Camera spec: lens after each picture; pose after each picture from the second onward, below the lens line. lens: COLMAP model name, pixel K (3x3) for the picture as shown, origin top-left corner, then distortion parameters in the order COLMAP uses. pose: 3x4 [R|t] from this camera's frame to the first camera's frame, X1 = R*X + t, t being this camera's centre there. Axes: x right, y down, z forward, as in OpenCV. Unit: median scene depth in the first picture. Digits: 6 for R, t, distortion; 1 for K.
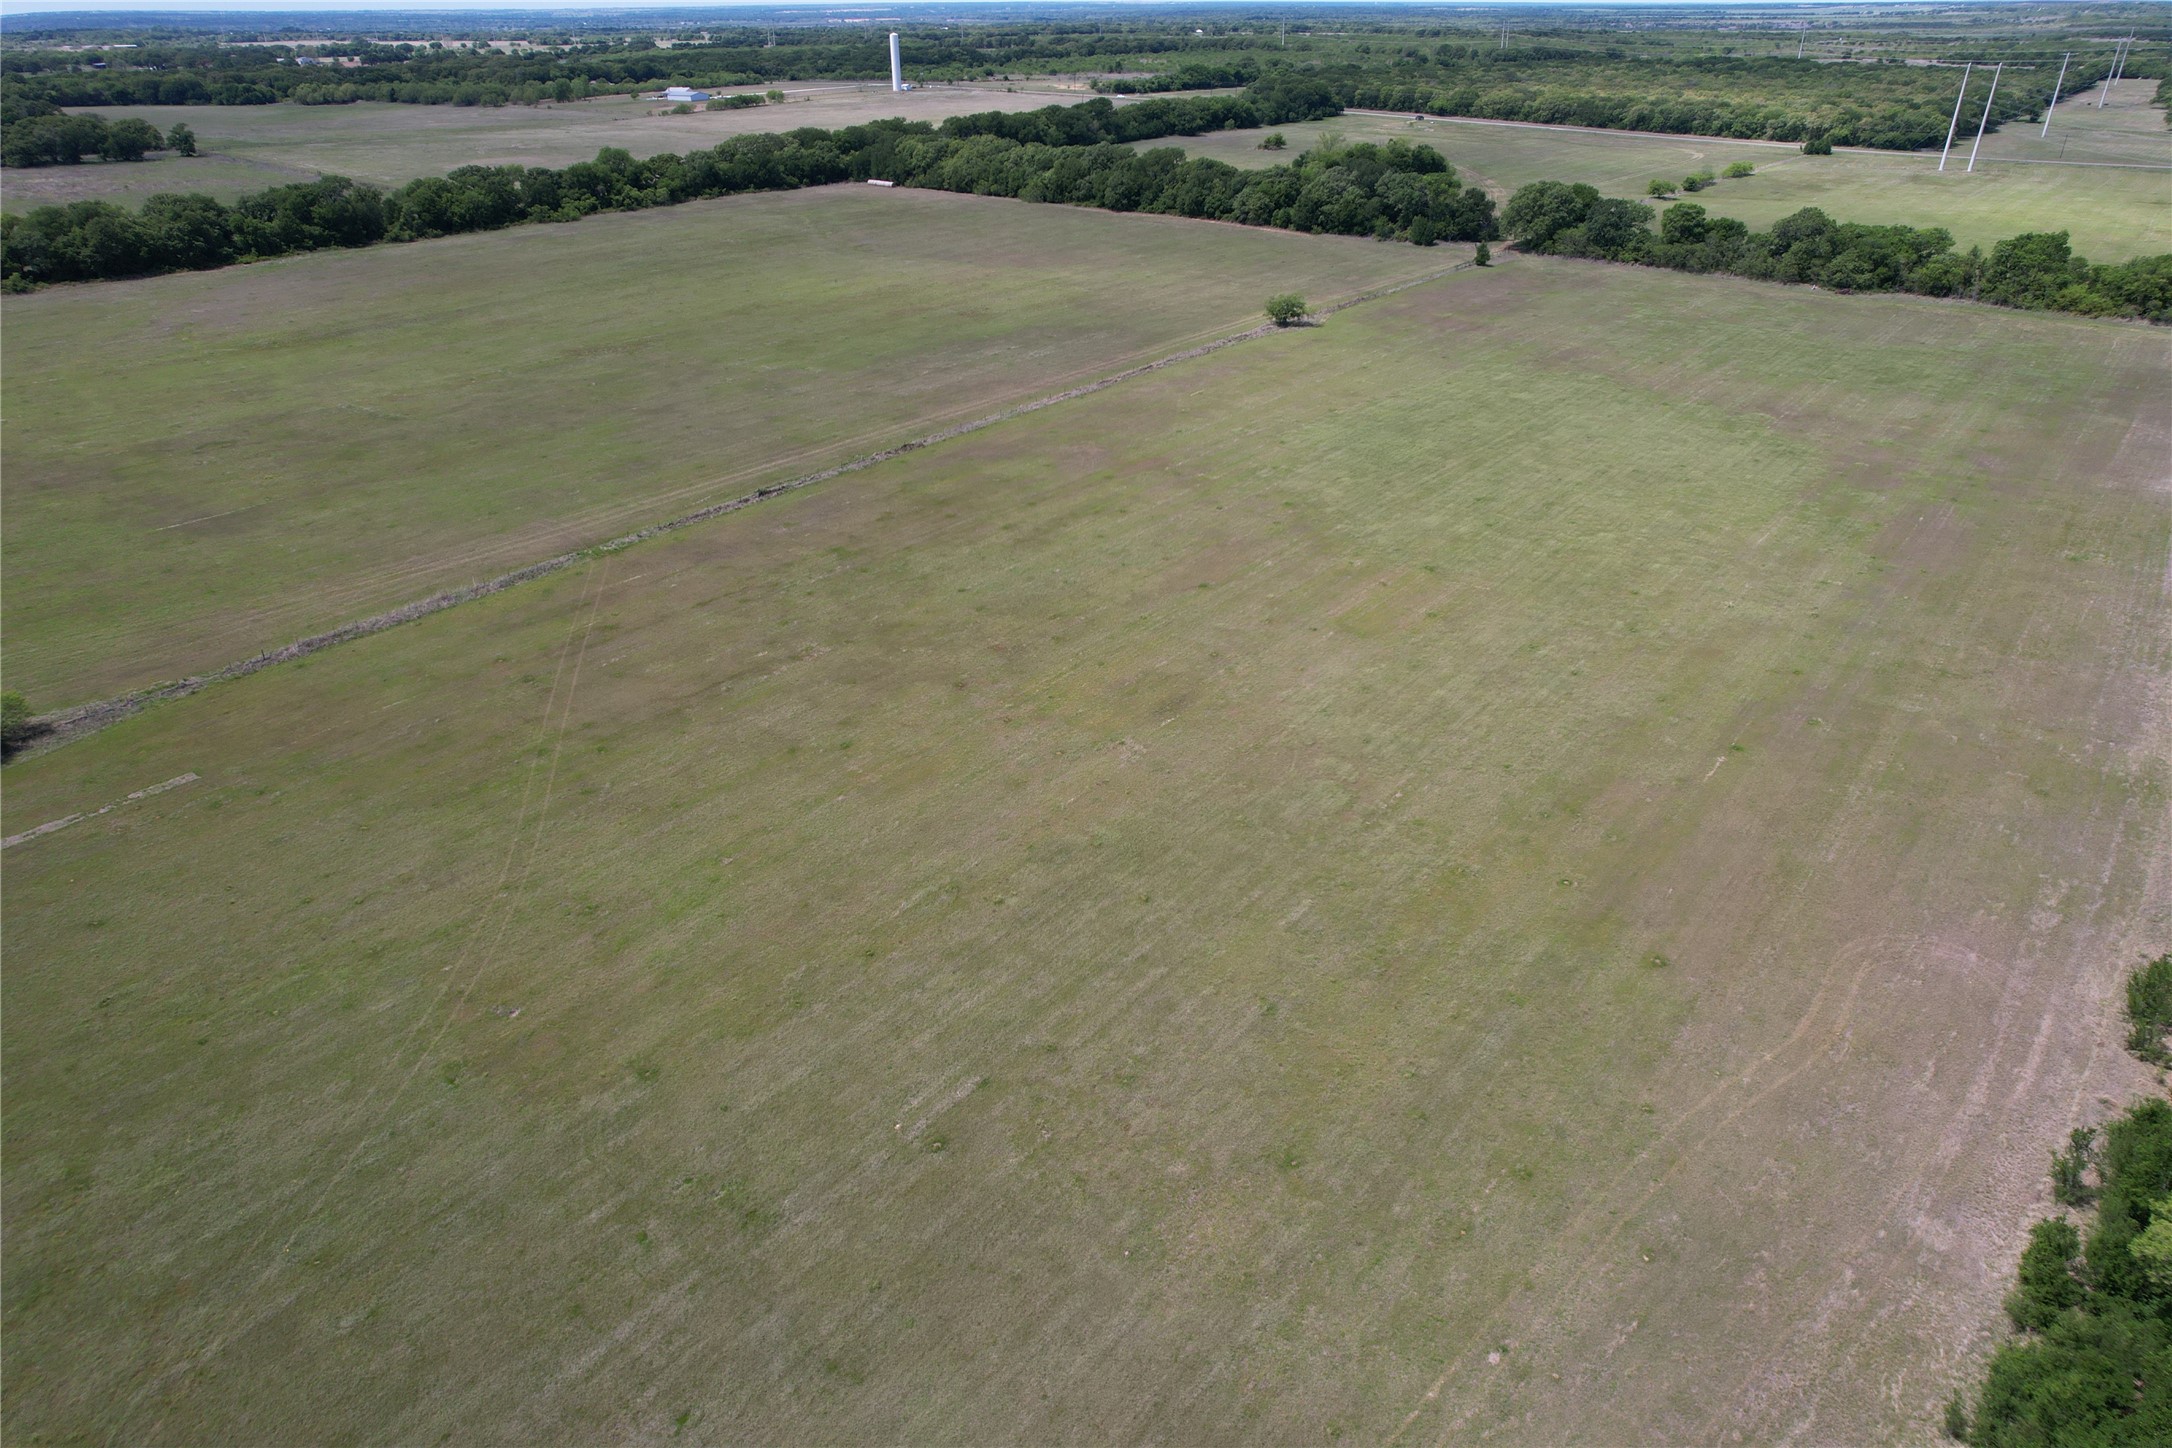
lens RADIAL K [[1382.6, 0, 1098.4], [0, 1382.6, 679.7], [0, 0, 1]] dist [-0.076239, 0.077512]
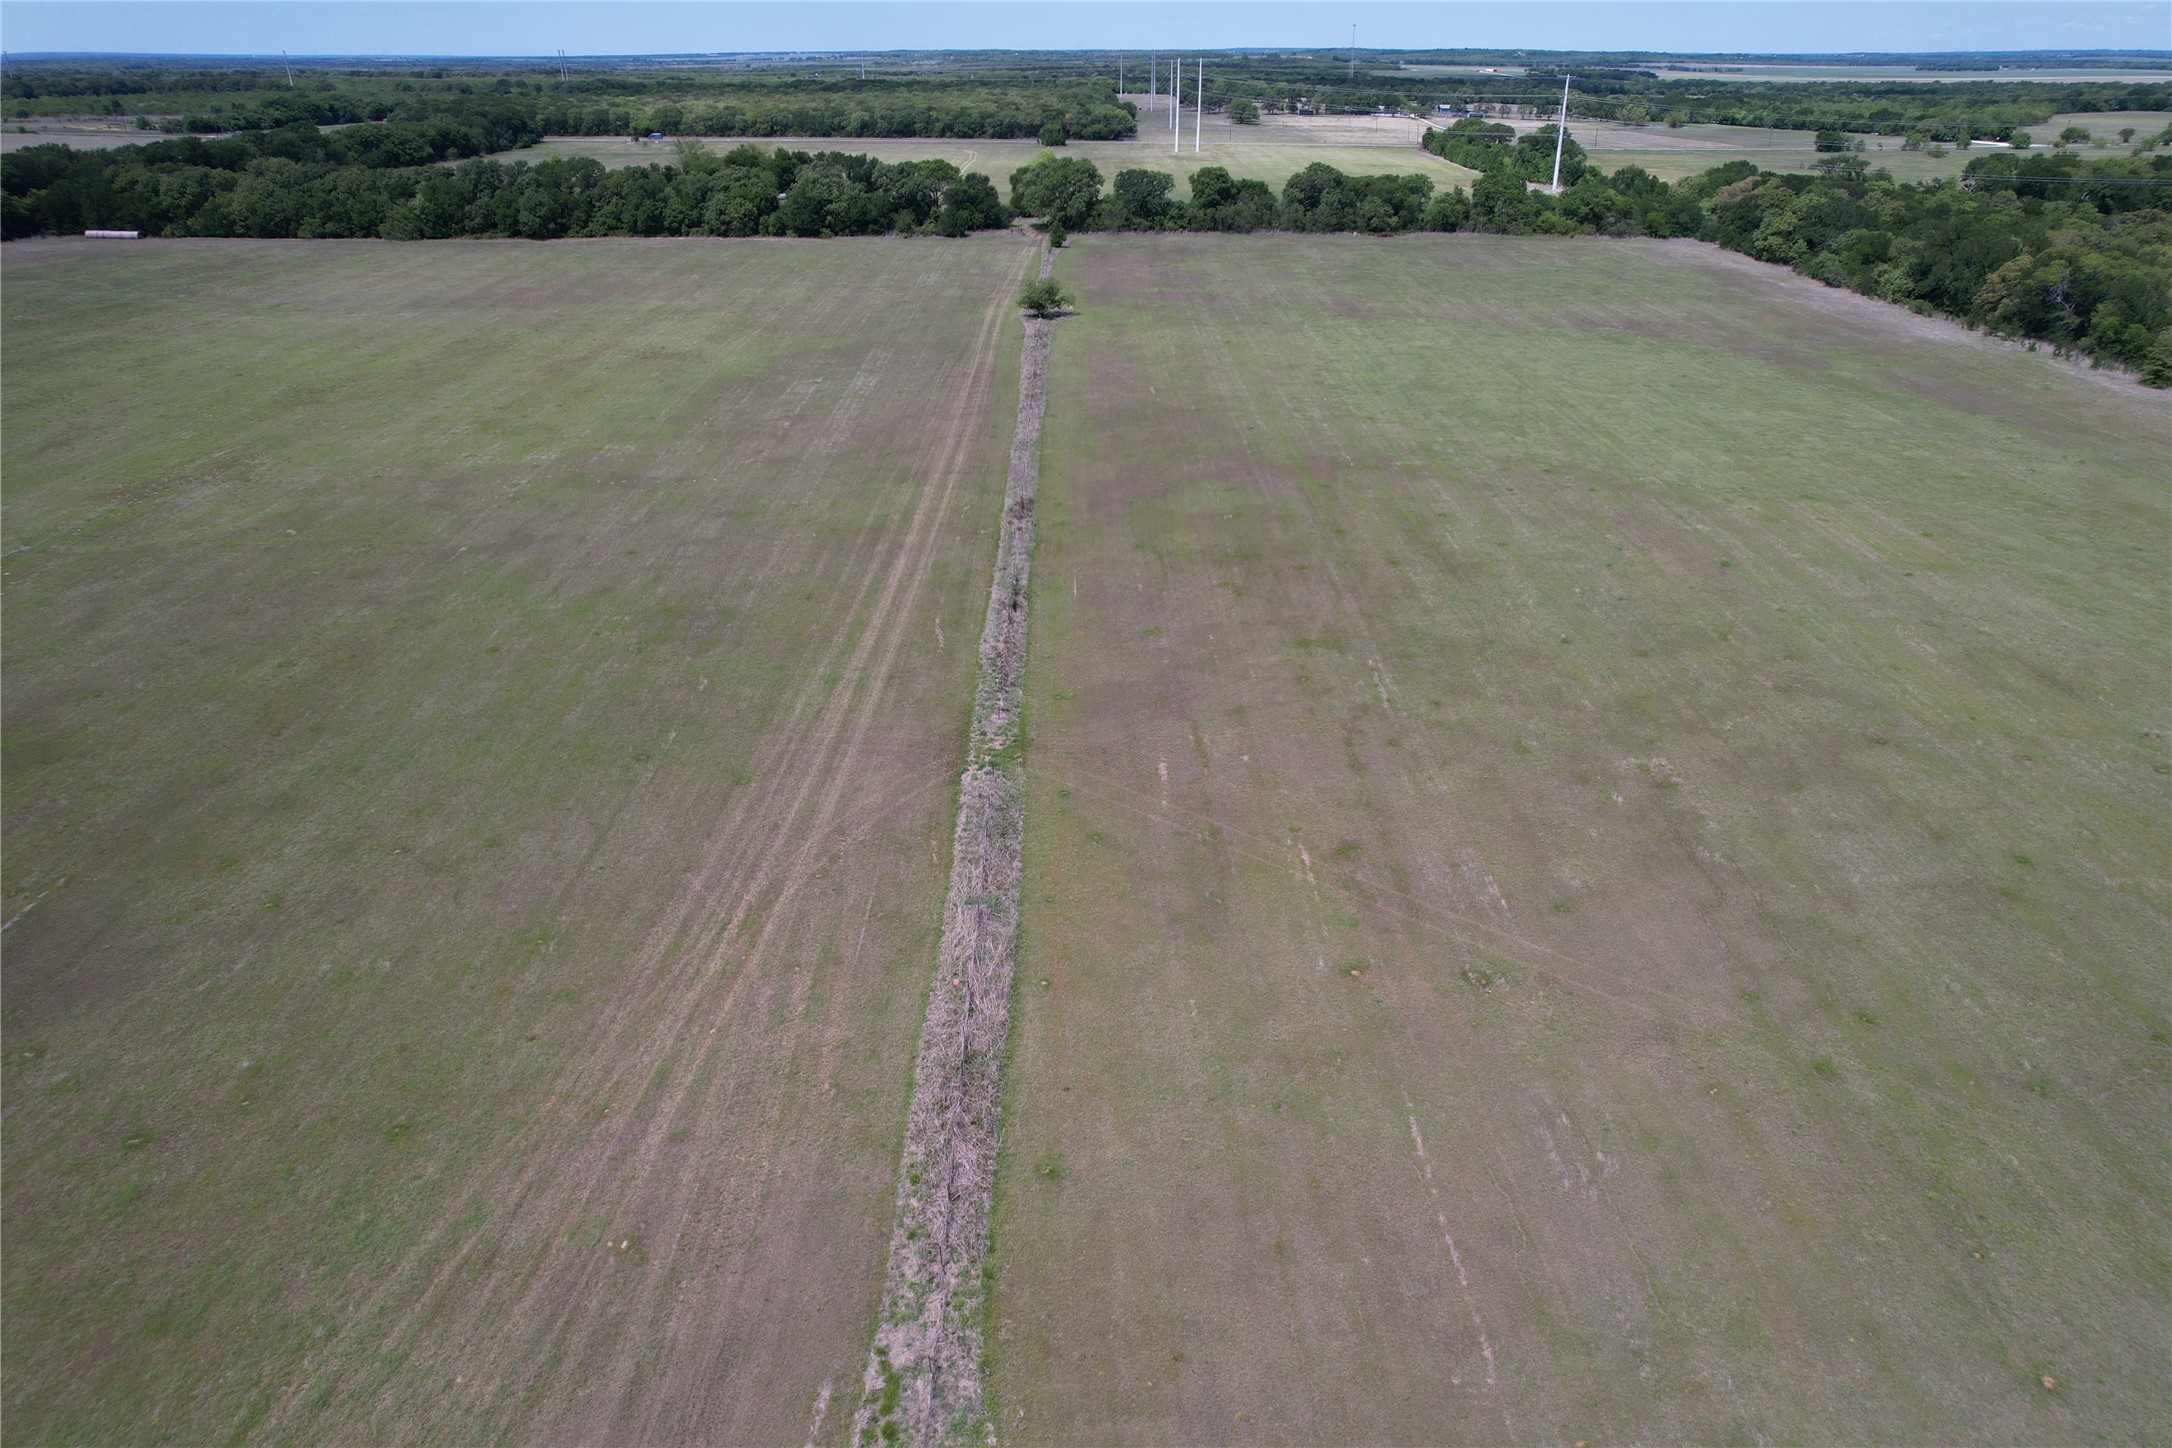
lens RADIAL K [[1382.6, 0, 1098.4], [0, 1382.6, 679.7], [0, 0, 1]] dist [-0.076239, 0.077512]
pose [[0.778585, -0.261714, 0.570361, -0.530411], [0.278074, 0.958665, 0.060299, -0.118983], [-0.562566, 0.111654, 0.819178, 0.434750]]
